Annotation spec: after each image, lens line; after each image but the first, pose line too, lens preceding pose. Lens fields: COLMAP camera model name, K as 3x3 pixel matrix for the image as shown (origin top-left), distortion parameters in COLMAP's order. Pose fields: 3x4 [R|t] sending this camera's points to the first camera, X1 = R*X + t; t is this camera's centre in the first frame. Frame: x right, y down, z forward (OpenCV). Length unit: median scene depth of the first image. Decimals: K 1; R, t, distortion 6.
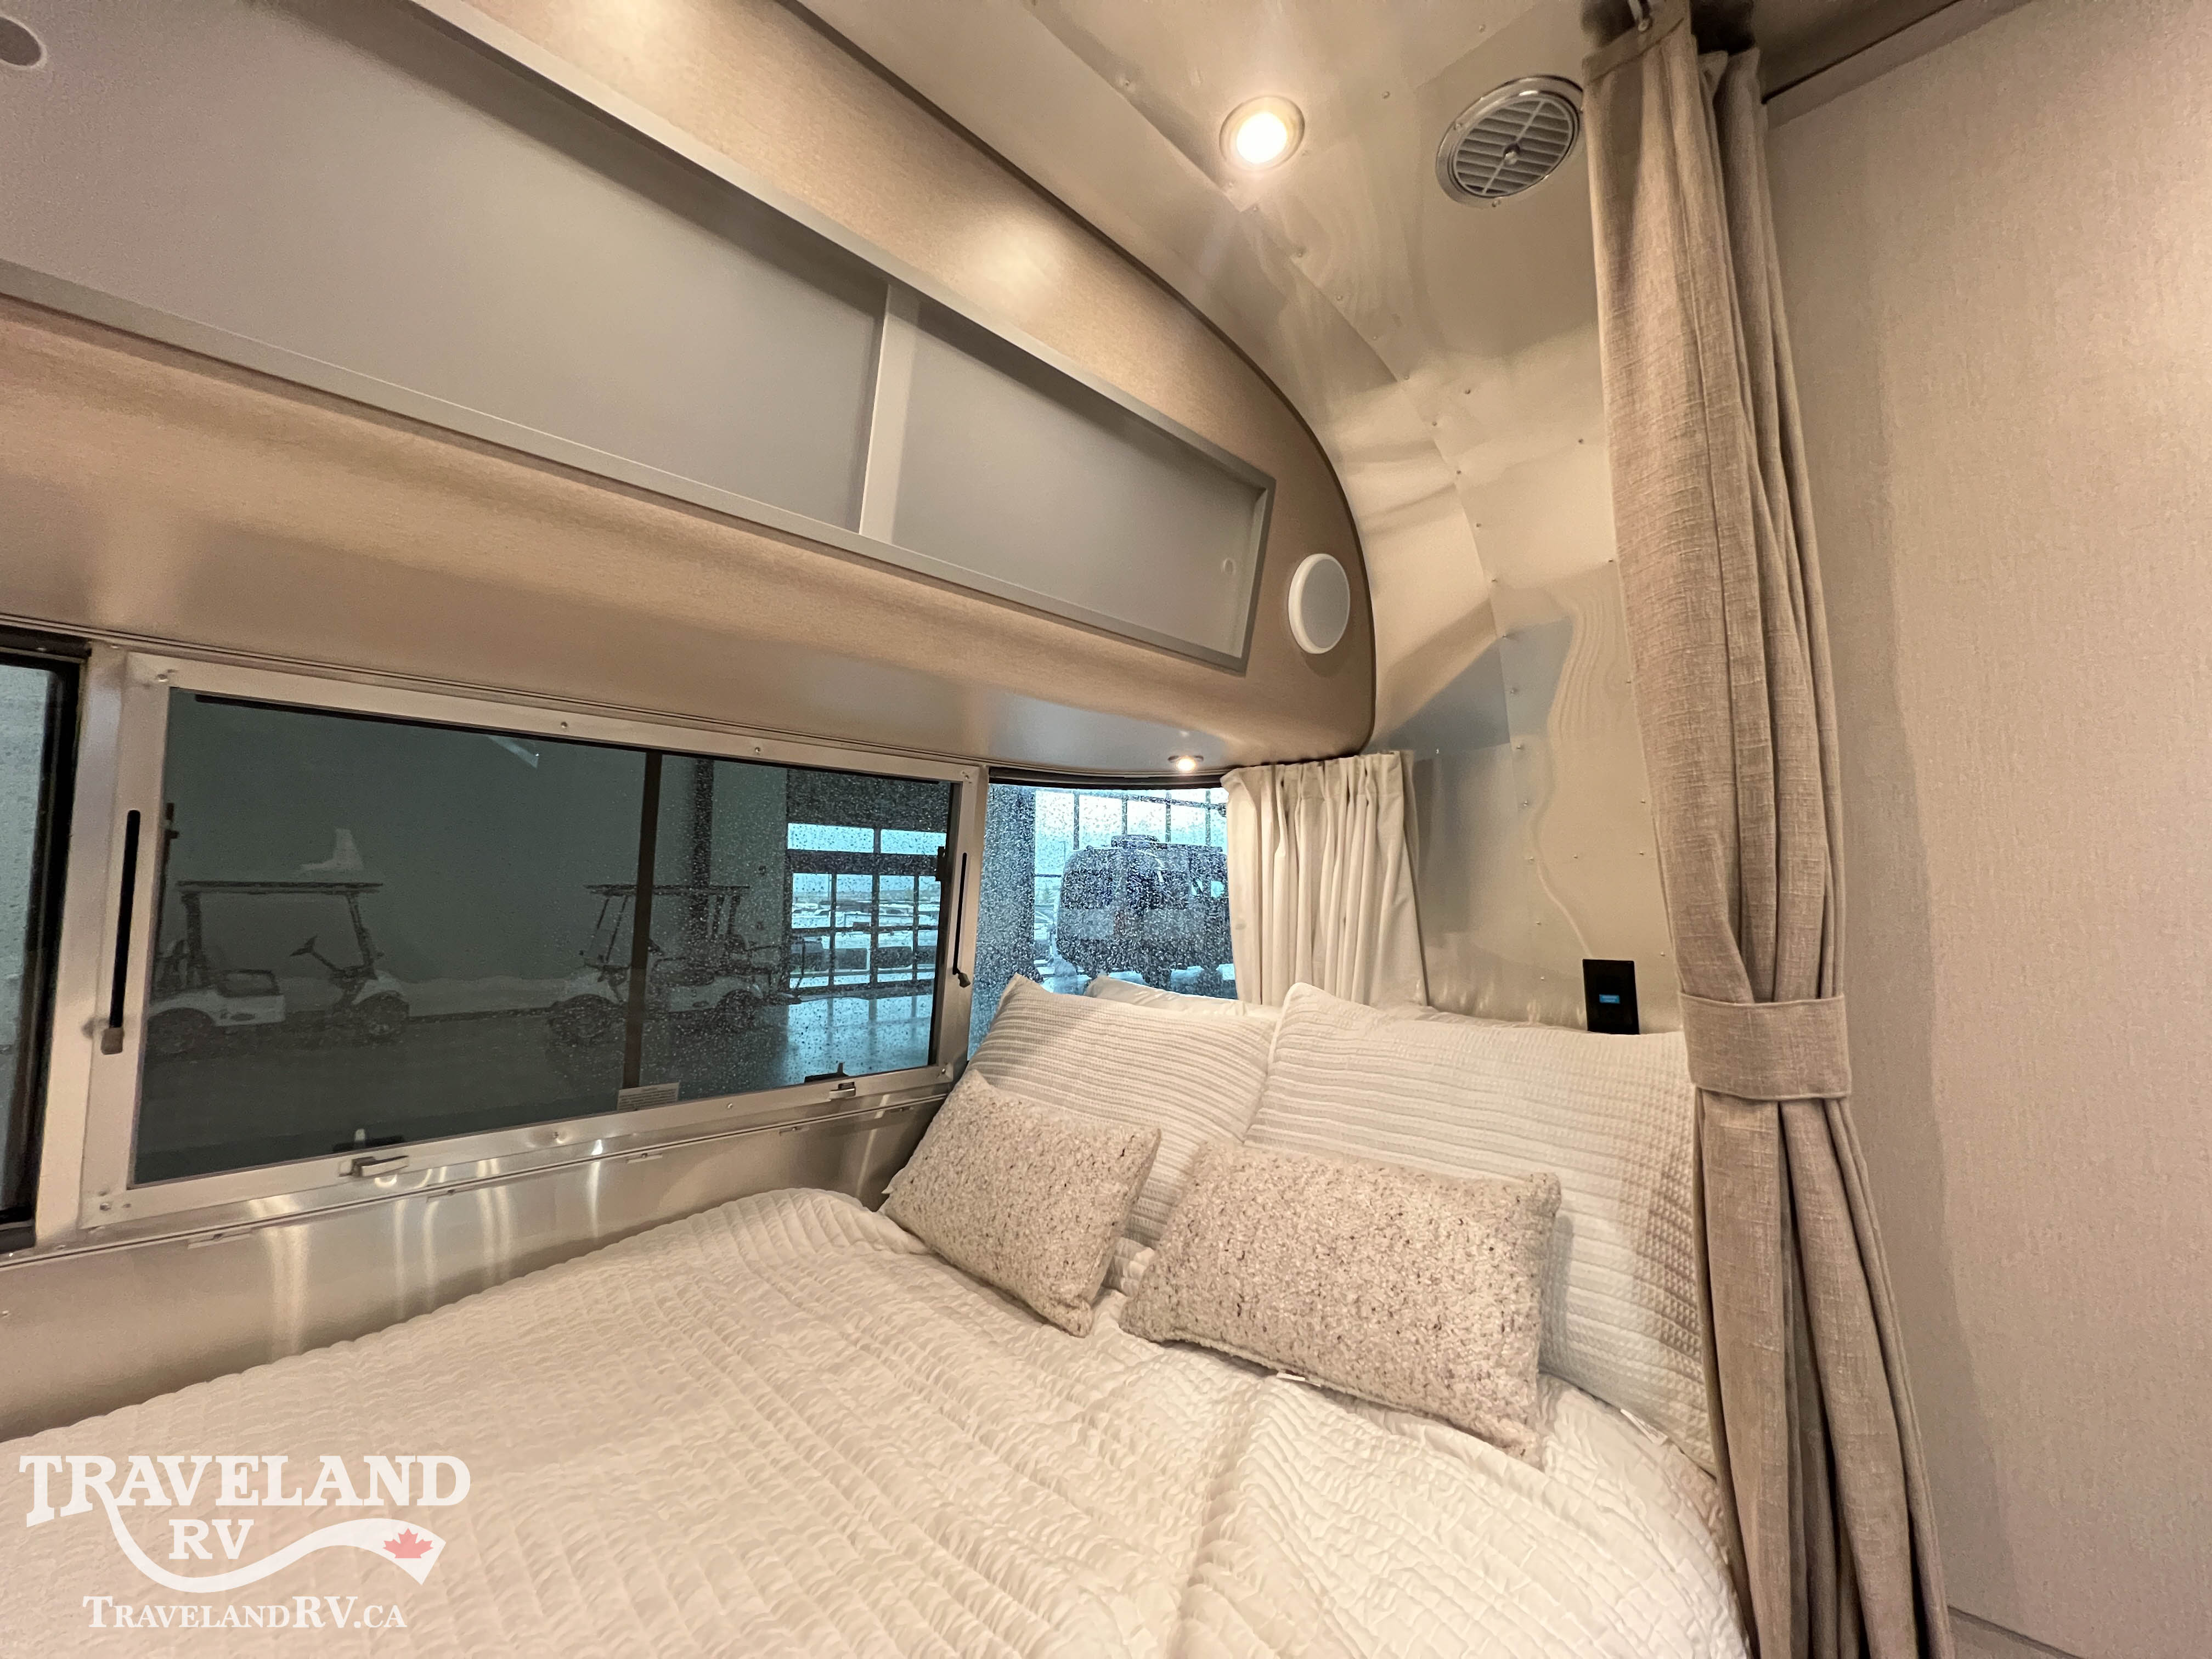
lens RADIAL K [[880.8, 0, 1104.7], [0, 880.8, 832.5], [0, 0, 1]] dist [-0.000685, 0.000098]
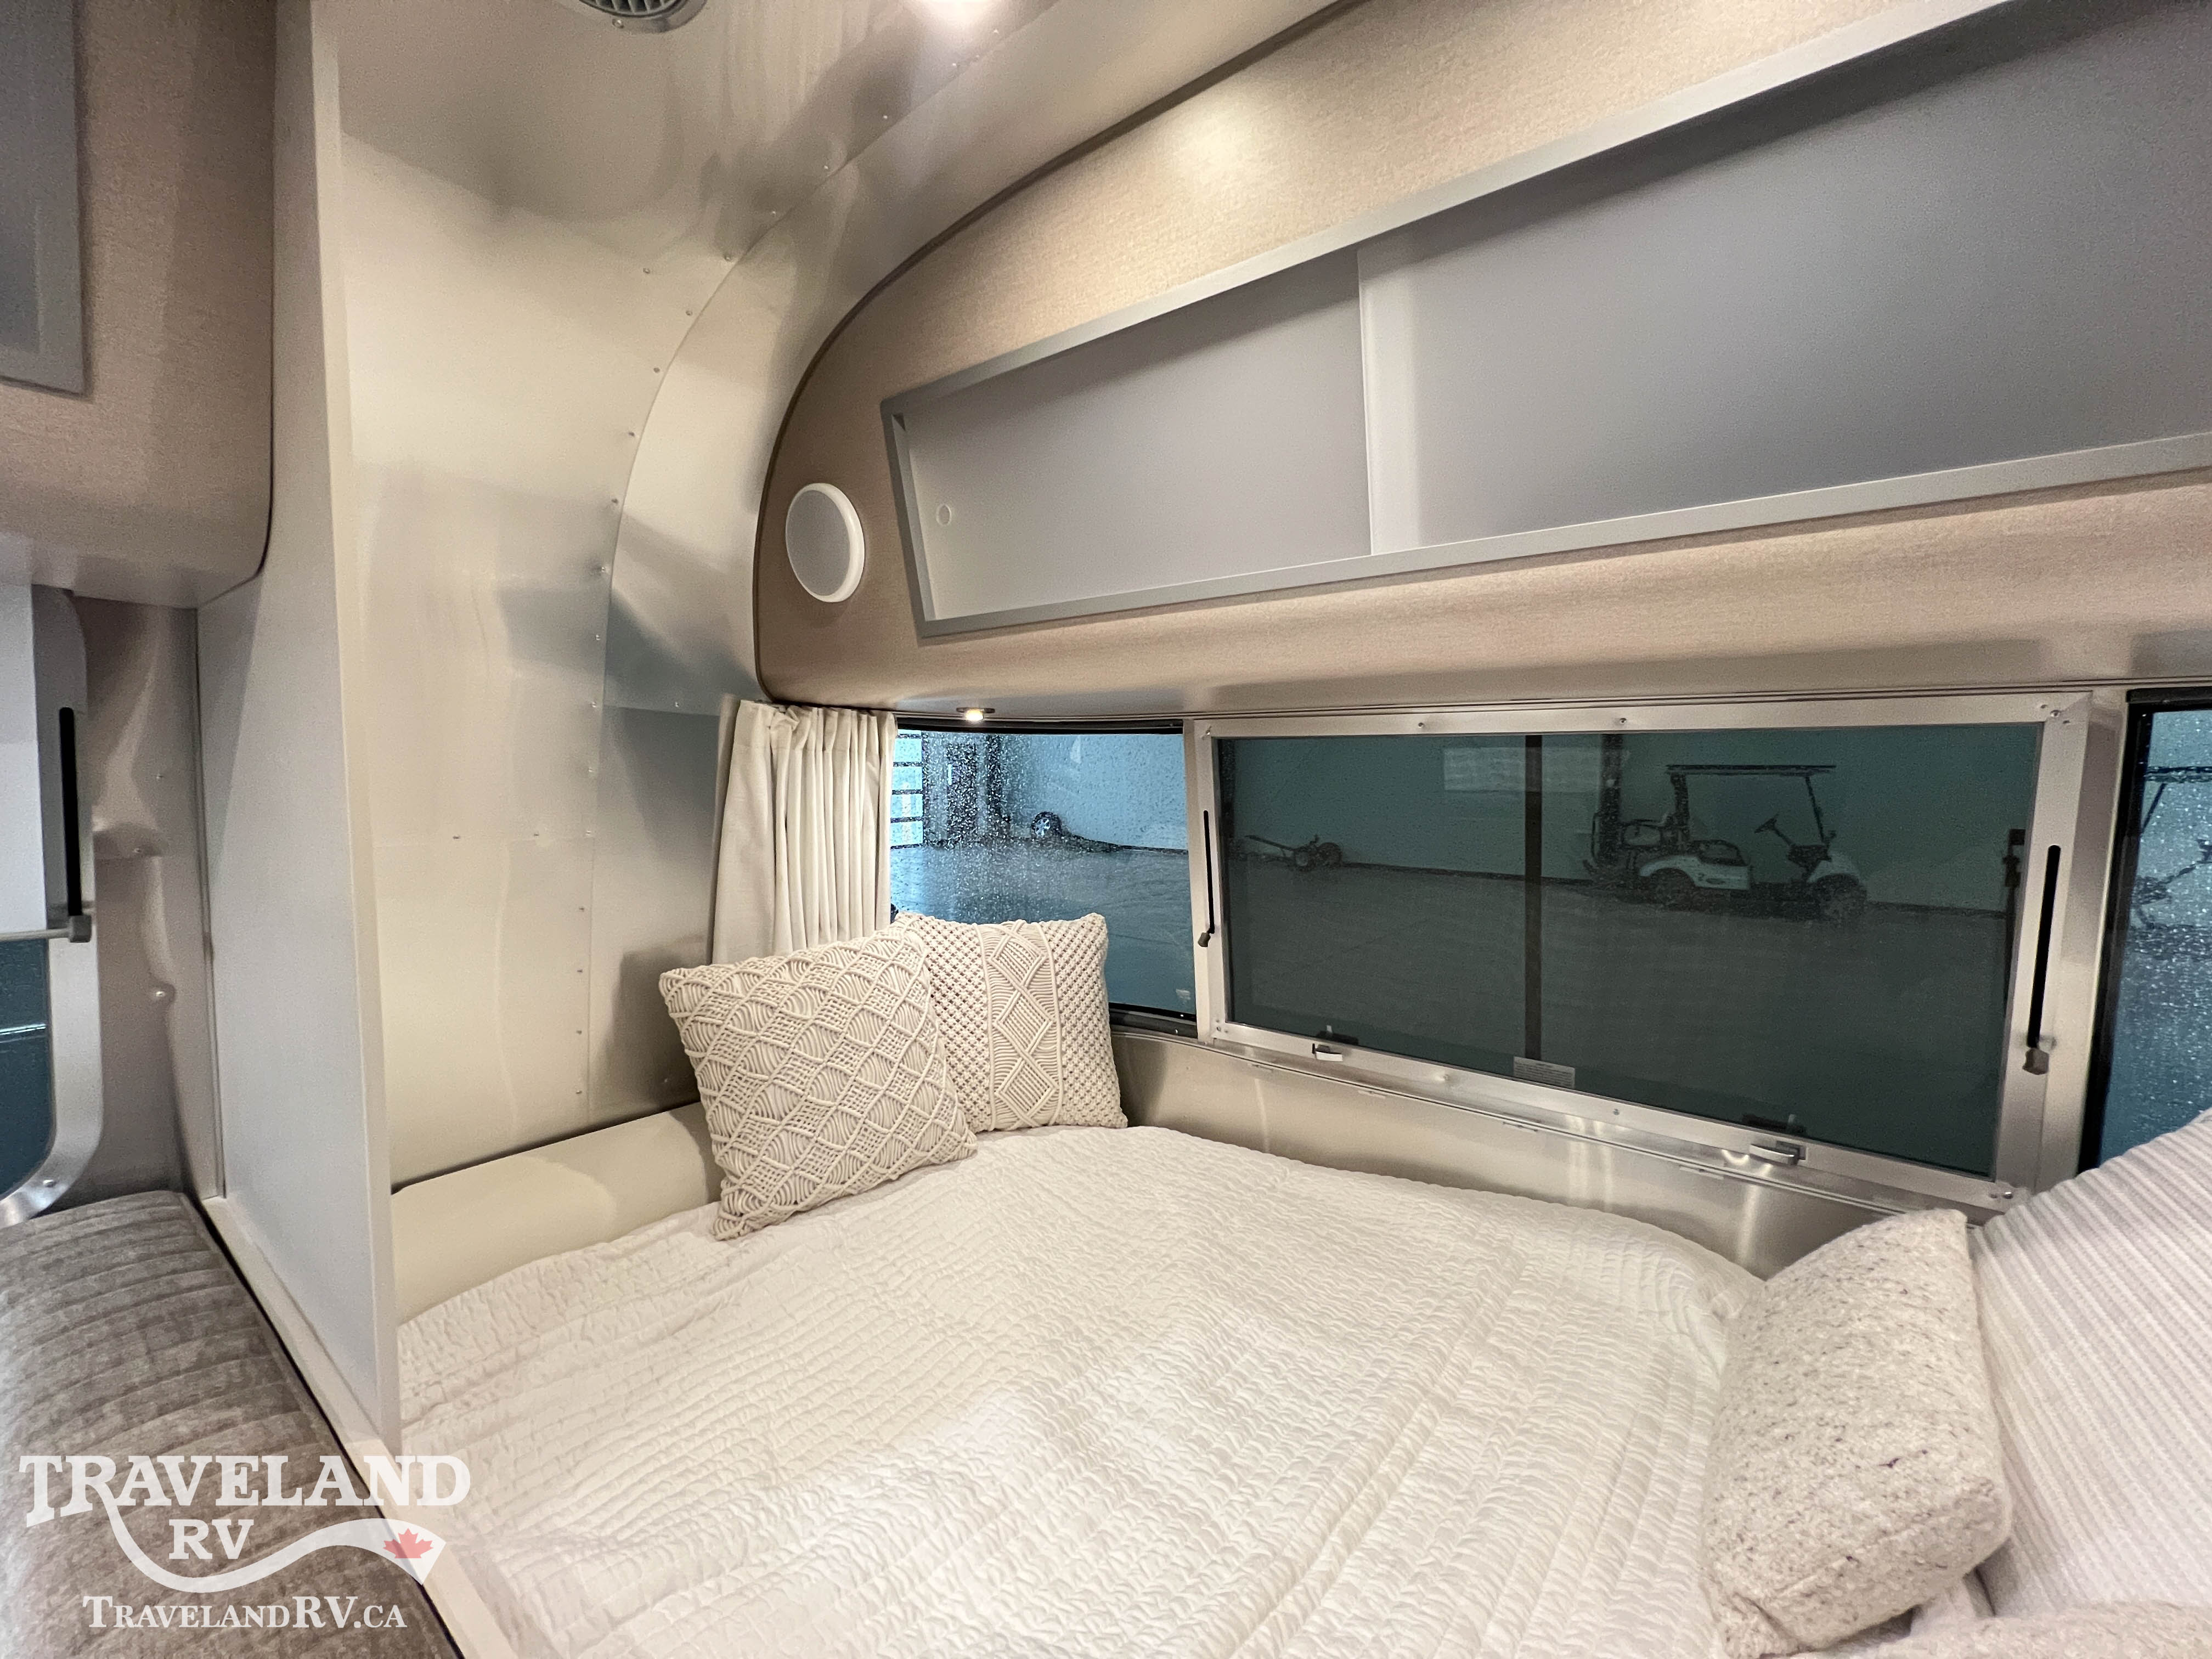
lens RADIAL K [[880.8, 0, 1102.0], [0, 880.8, 828.1], [0, 0, 1]] dist [-0.000685, 0.000098]
pose [[0.131537, 0.069975, -0.988838, 0.416173], [0.075207, 0.993926, 0.080339, -0.103485], [0.988454, -0.084935, 0.125475, 0.406851]]
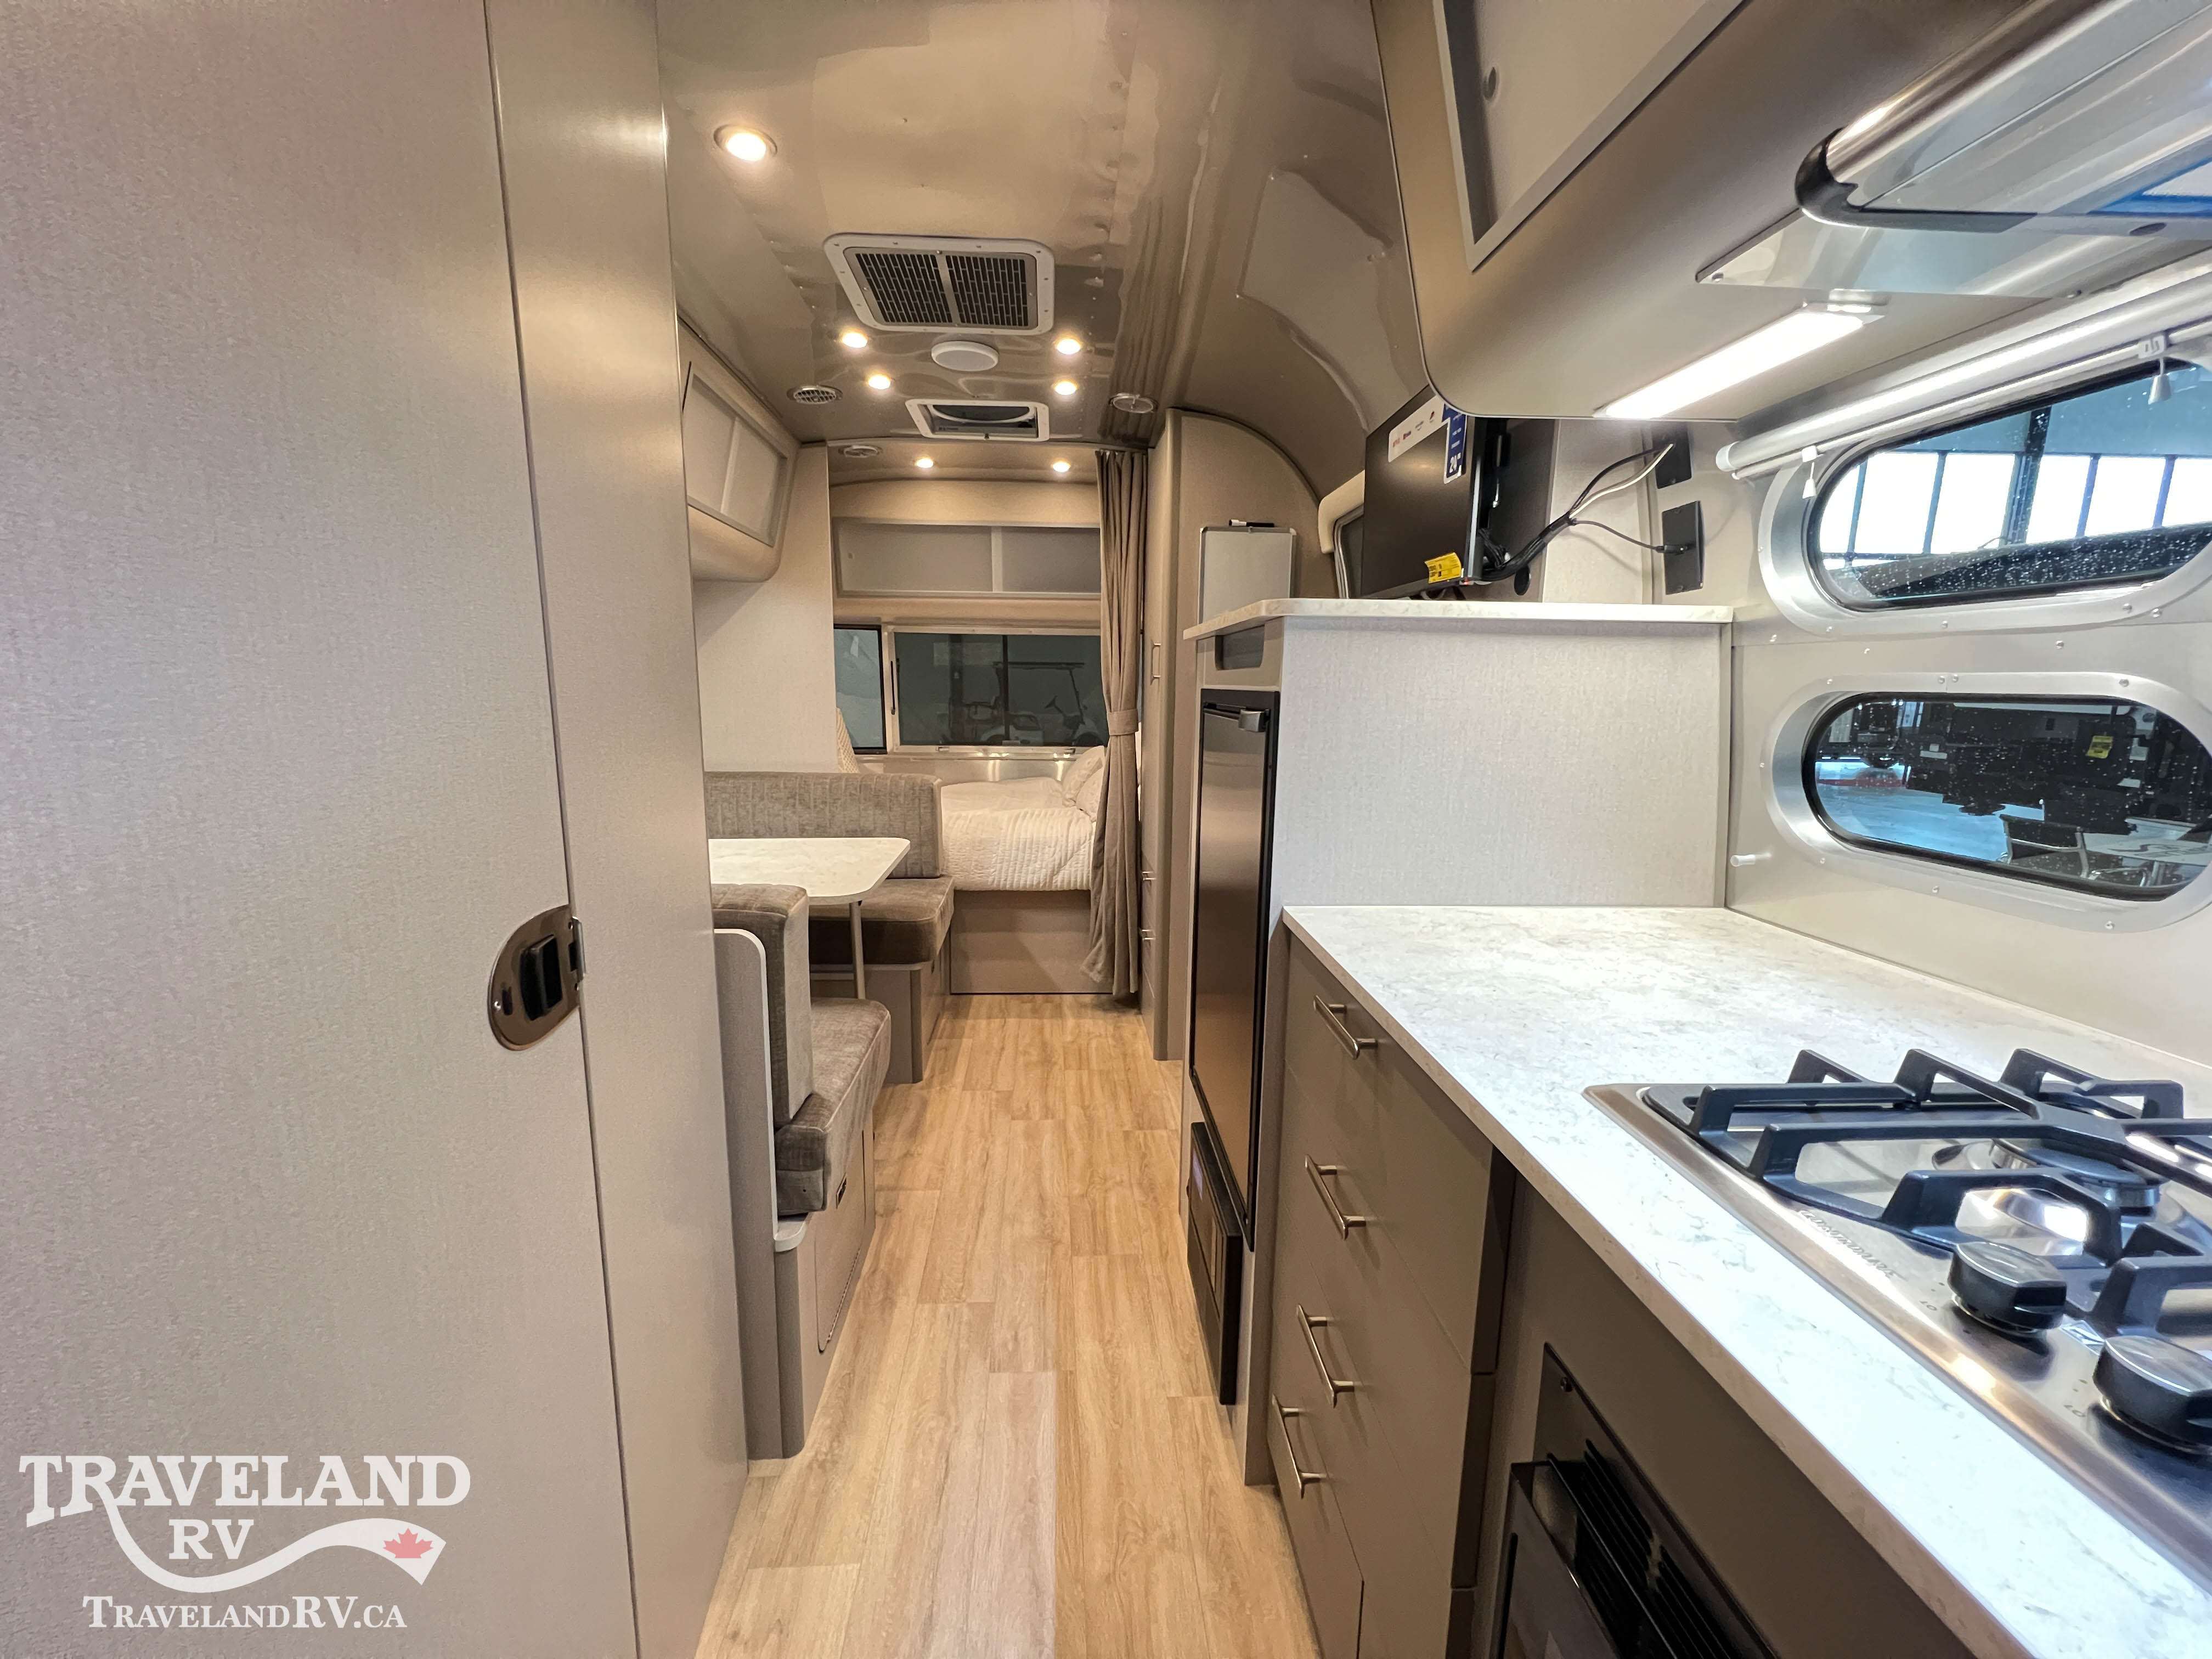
lens RADIAL K [[880.8, 0, 1100.2], [0, 880.8, 828.8], [0, 0, 1]] dist [-0.000685, 0.000098]
pose [[0.745004, 0.123886, -0.655455, 1.941109], [0.043554, 0.971472, 0.233121, -0.139116], [0.665636, -0.202224, 0.718355, -1.200466]]
